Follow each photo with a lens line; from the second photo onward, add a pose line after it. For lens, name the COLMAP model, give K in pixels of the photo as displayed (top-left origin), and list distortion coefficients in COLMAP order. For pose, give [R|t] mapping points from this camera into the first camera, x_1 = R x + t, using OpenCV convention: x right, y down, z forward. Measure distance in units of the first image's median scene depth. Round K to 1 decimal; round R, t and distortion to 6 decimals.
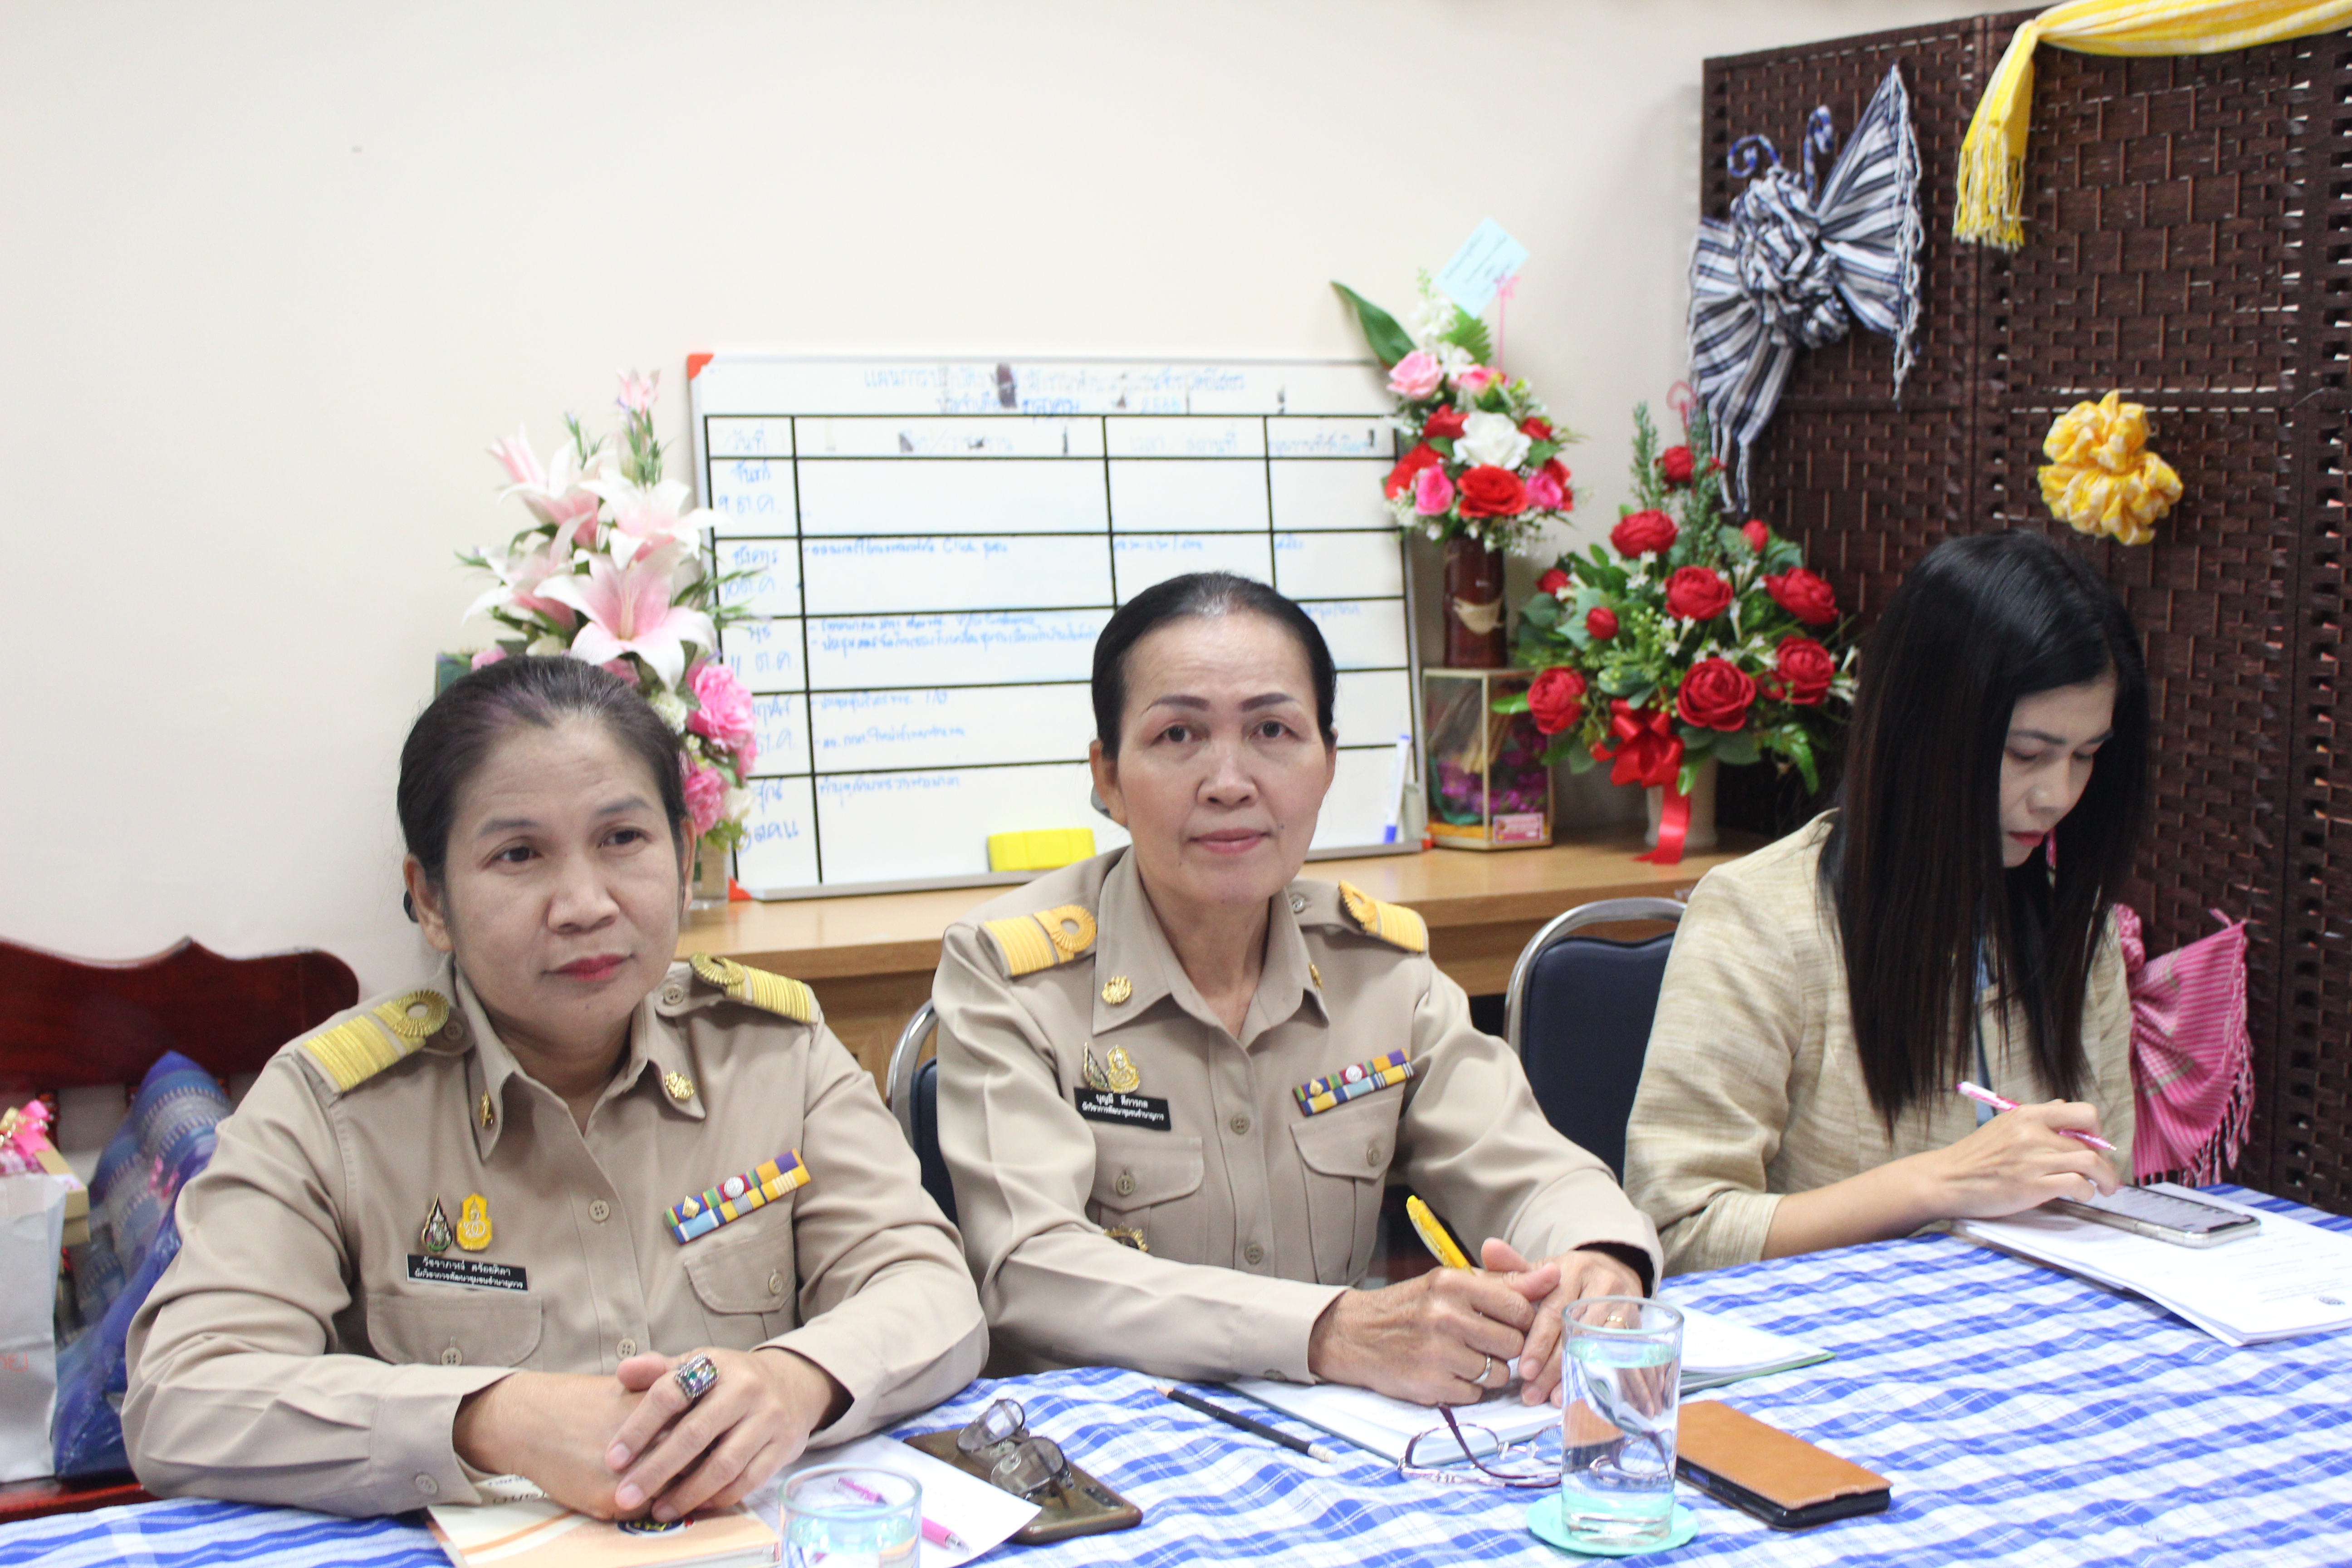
lens RADIAL K [[3019.0, 0, 1176.0], [0, 3019.0, 784.0], [0, 0, 1]] dist [-0.113605, 0.319982]
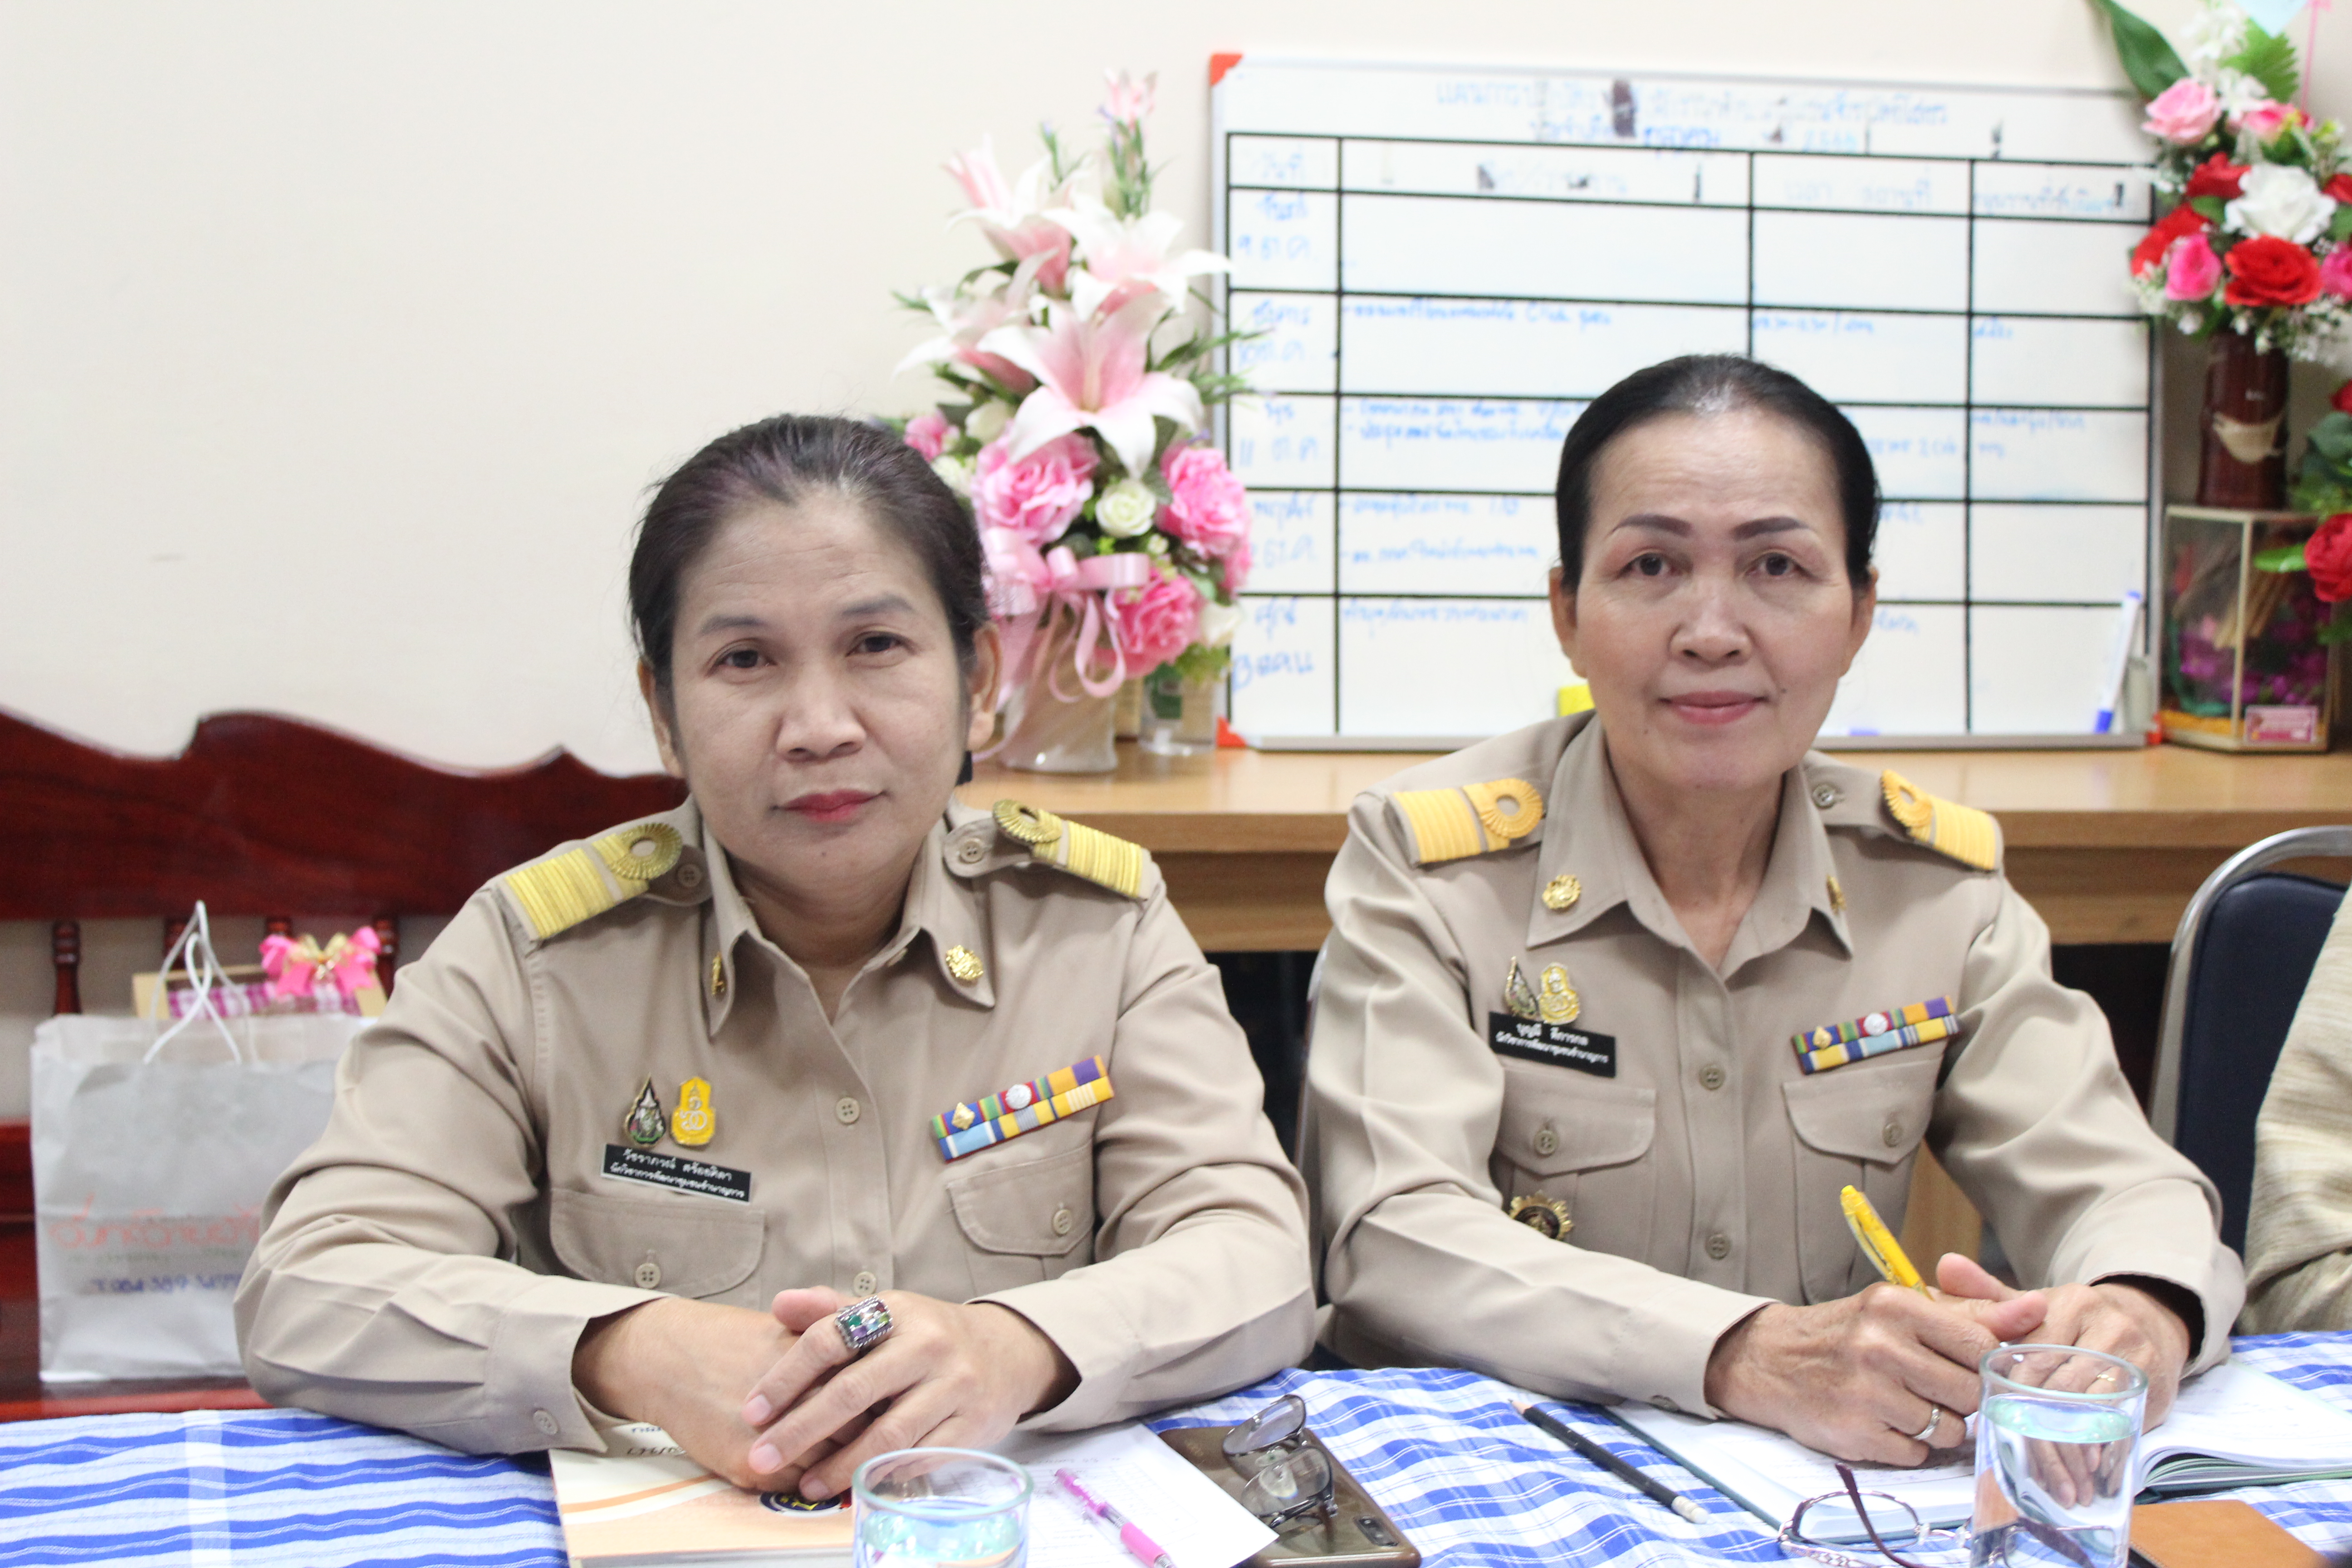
lens RADIAL K [[3808.1, 0, 1176.0], [0, 3808.1, 784.0], [0, 0, 1]] dist [0.010045, -0.019143]
pose [[0.971670, 0.071851, -0.225153, 0.099892], [-0.062187, 0.996825, 0.049735, -0.001278], [0.228012, -0.034325, 0.973053, 0.025163]]
